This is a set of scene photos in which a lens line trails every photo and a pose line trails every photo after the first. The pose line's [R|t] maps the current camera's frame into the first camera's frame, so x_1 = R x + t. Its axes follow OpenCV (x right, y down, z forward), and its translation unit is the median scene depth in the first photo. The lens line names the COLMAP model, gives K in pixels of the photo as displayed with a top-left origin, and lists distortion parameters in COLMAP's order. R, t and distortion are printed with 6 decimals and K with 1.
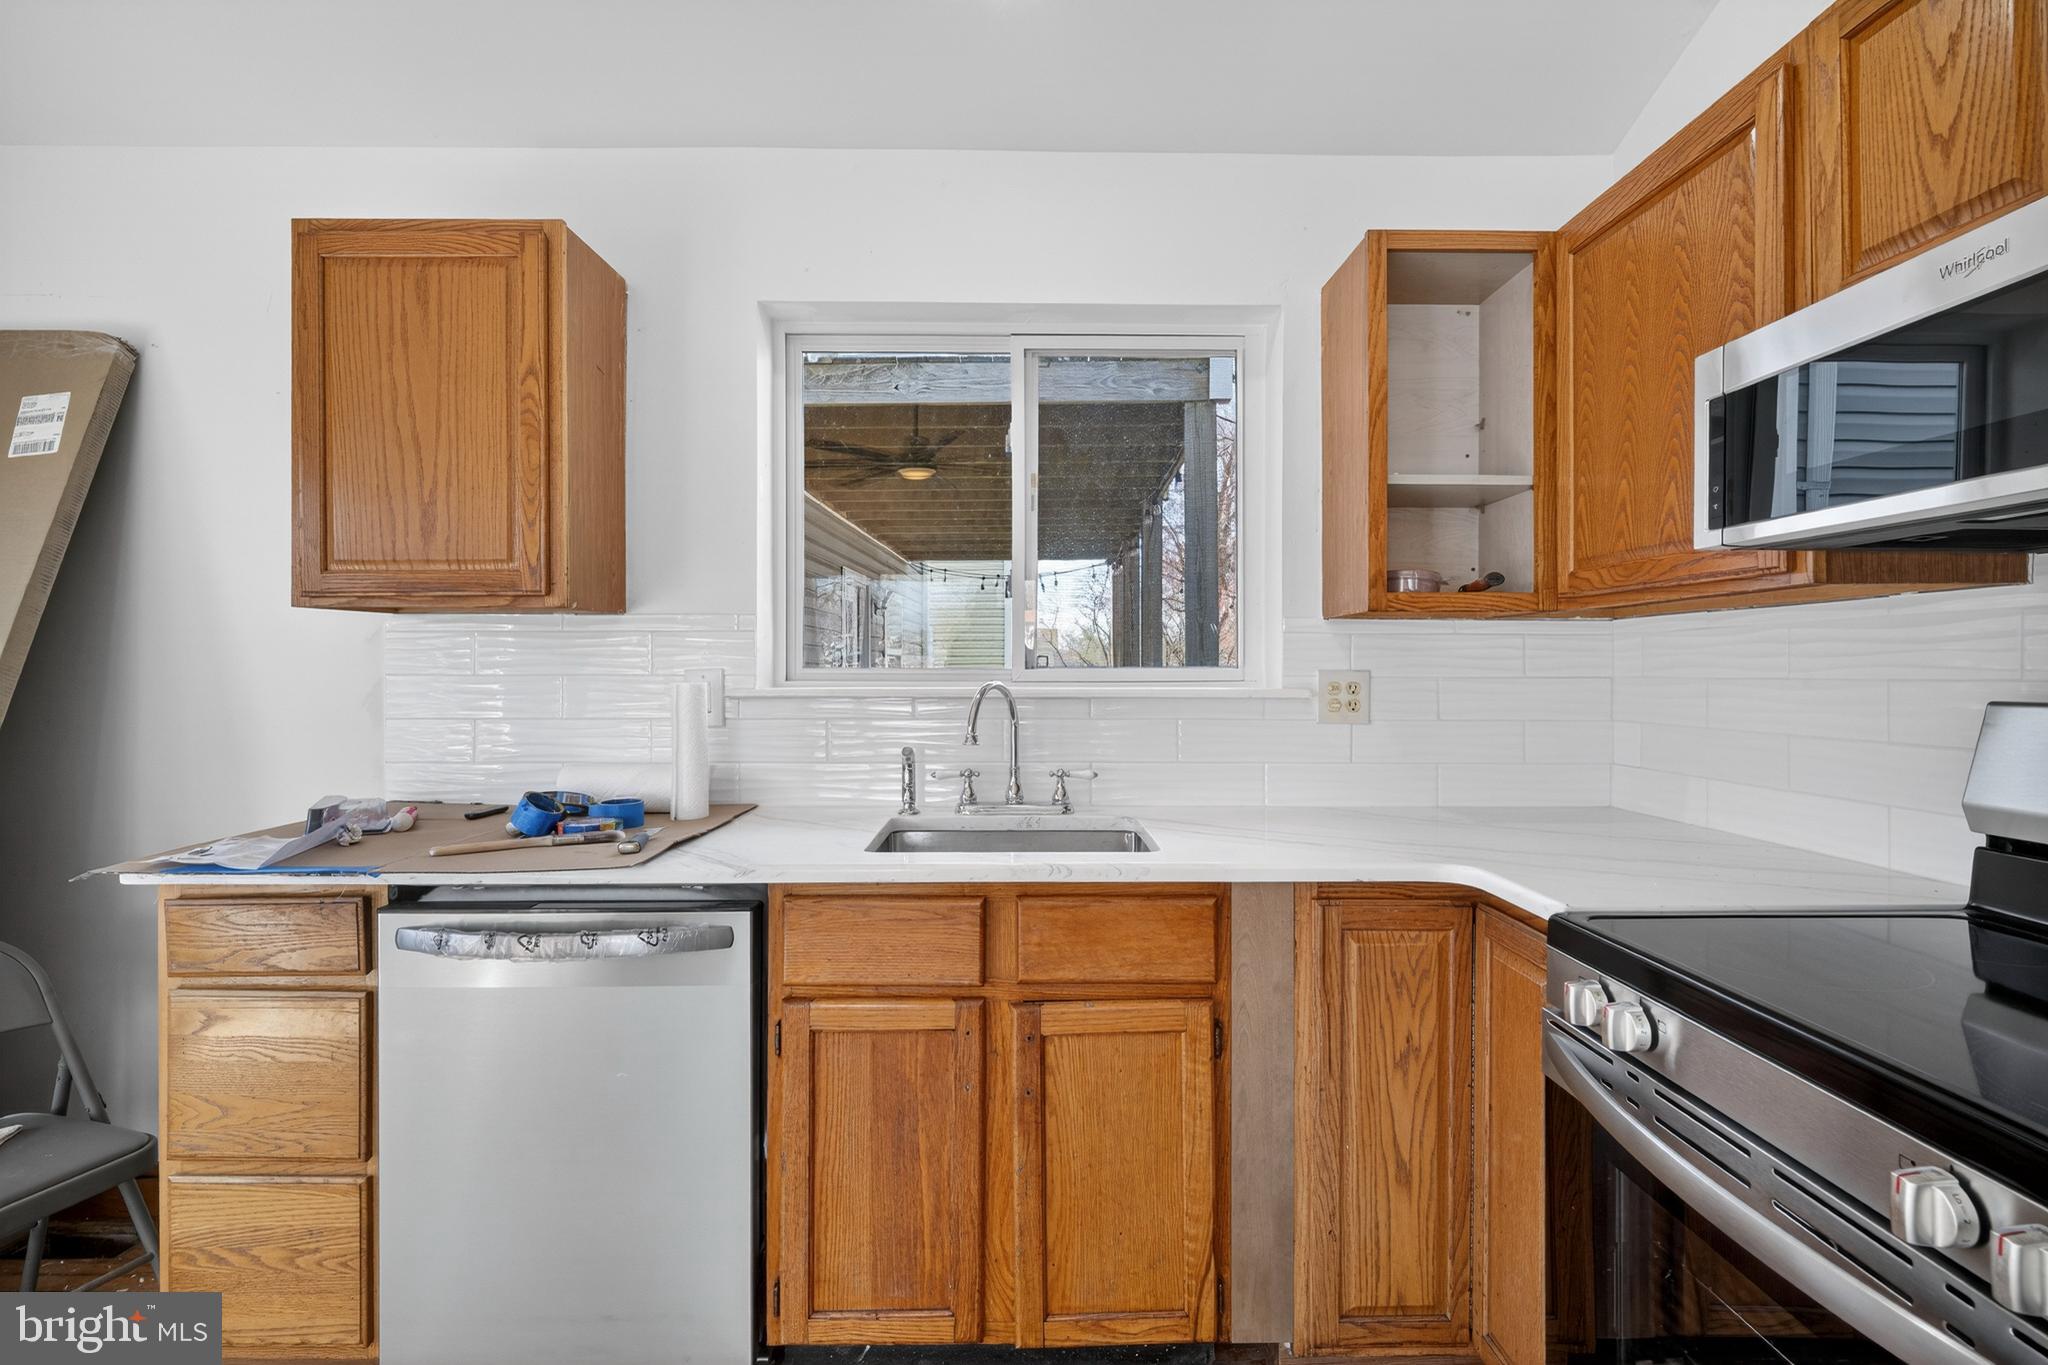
lens RADIAL K [[937.1, 0, 1029.2], [0, 937.1, 668.0], [0, 0, 1]] dist [-0.004223, -0.000808]
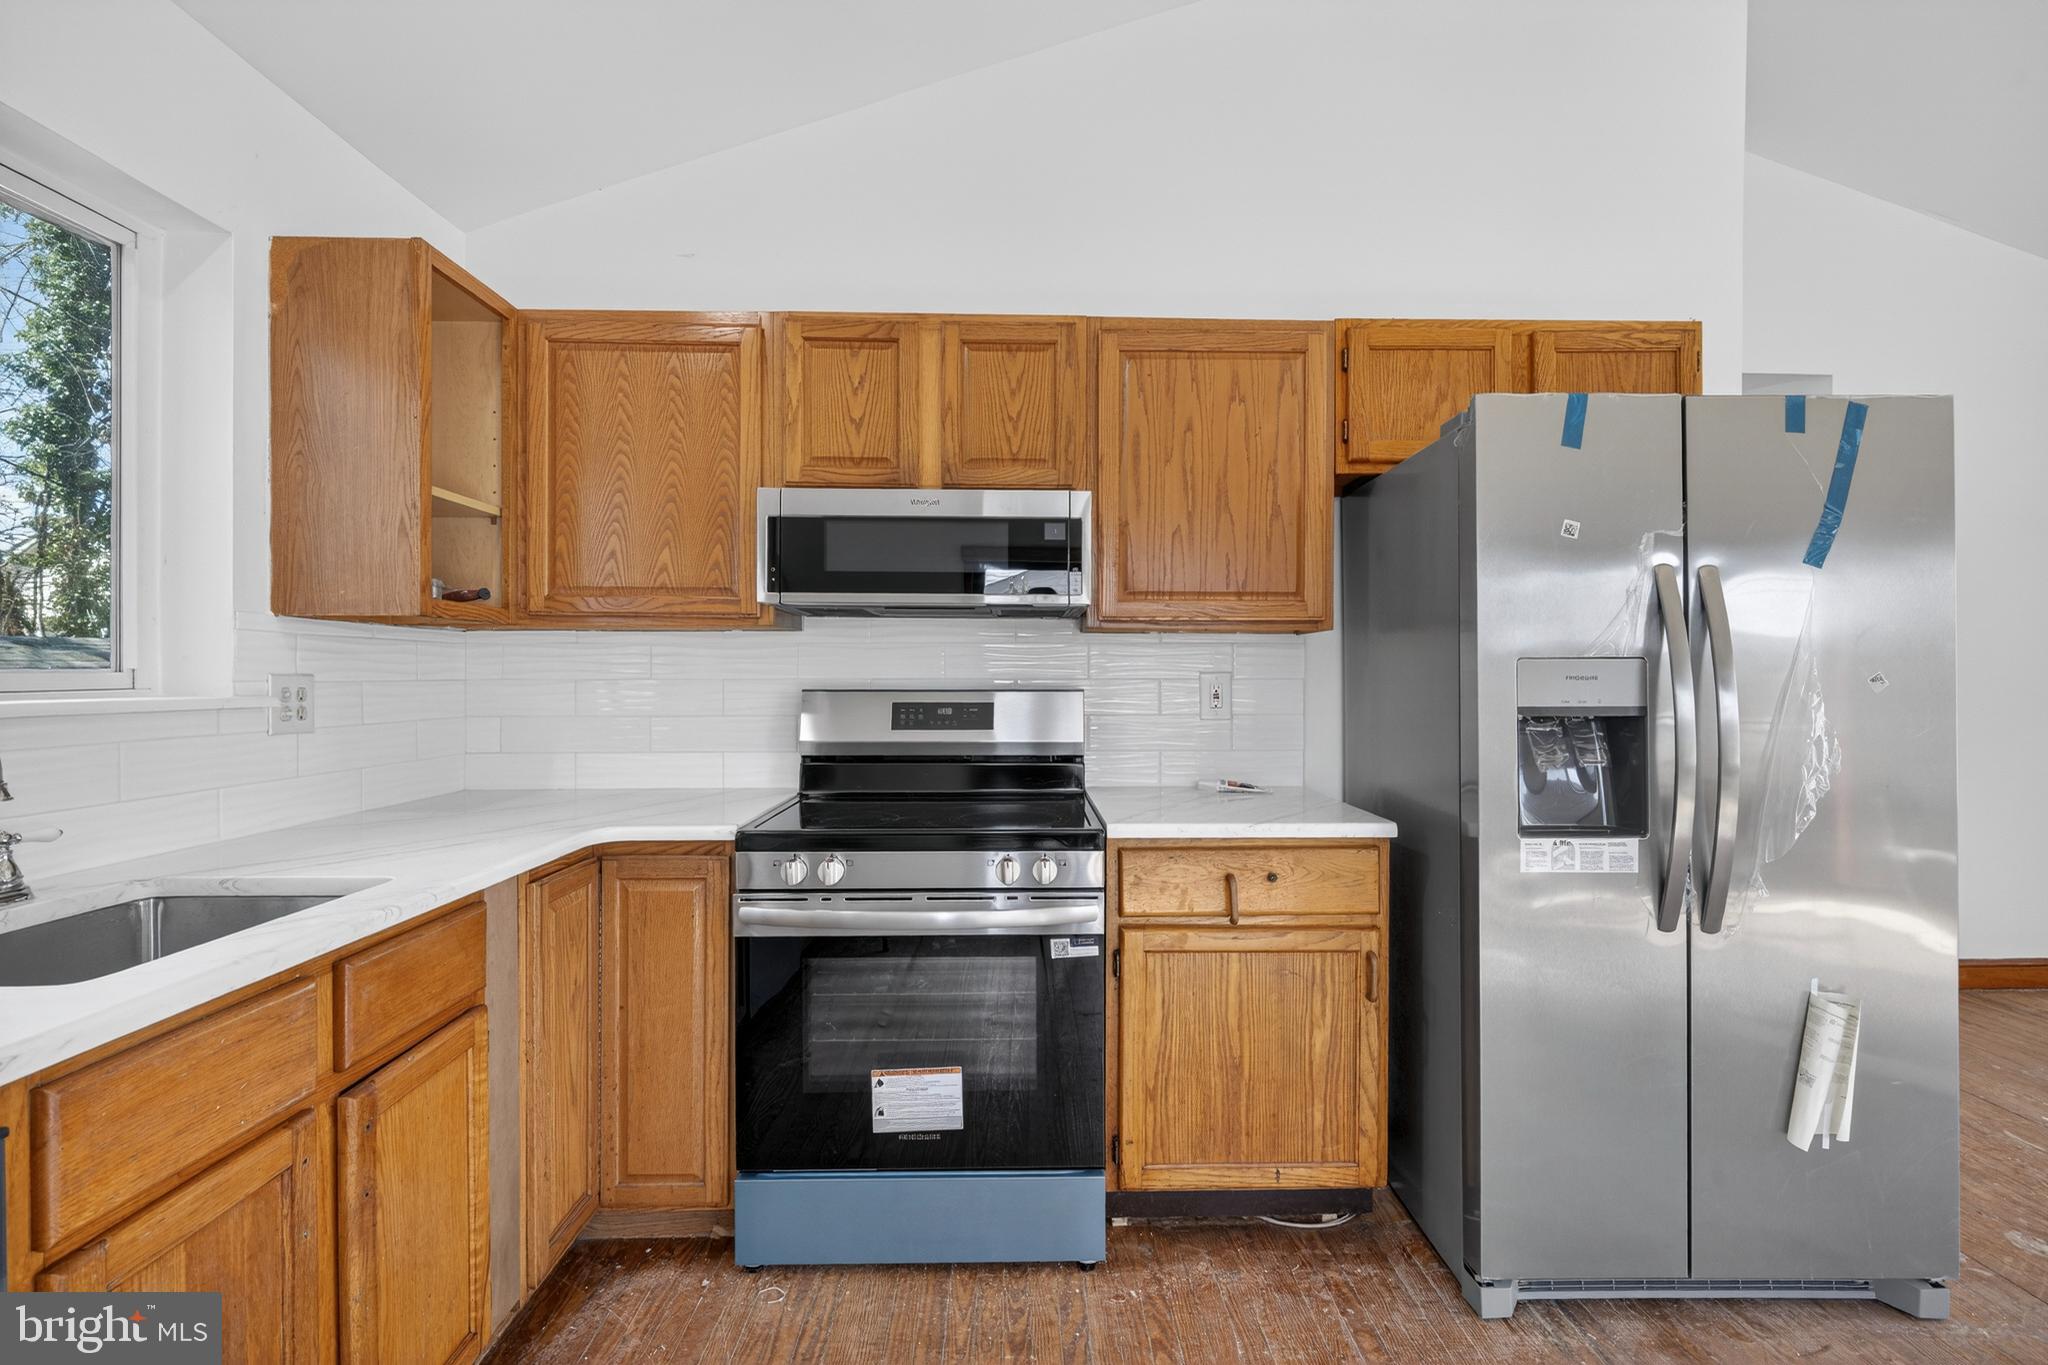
lens RADIAL K [[937.1, 0, 1026.9], [0, 937.1, 680.7], [0, 0, 1]] dist [-0.004223, -0.000808]
pose [[0.002089, -0.007896, 0.999967, -0.786820], [-0.001786, 0.999967, 0.007900, 0.000093], [-0.999996, -0.001803, 0.002075, 0.416128]]
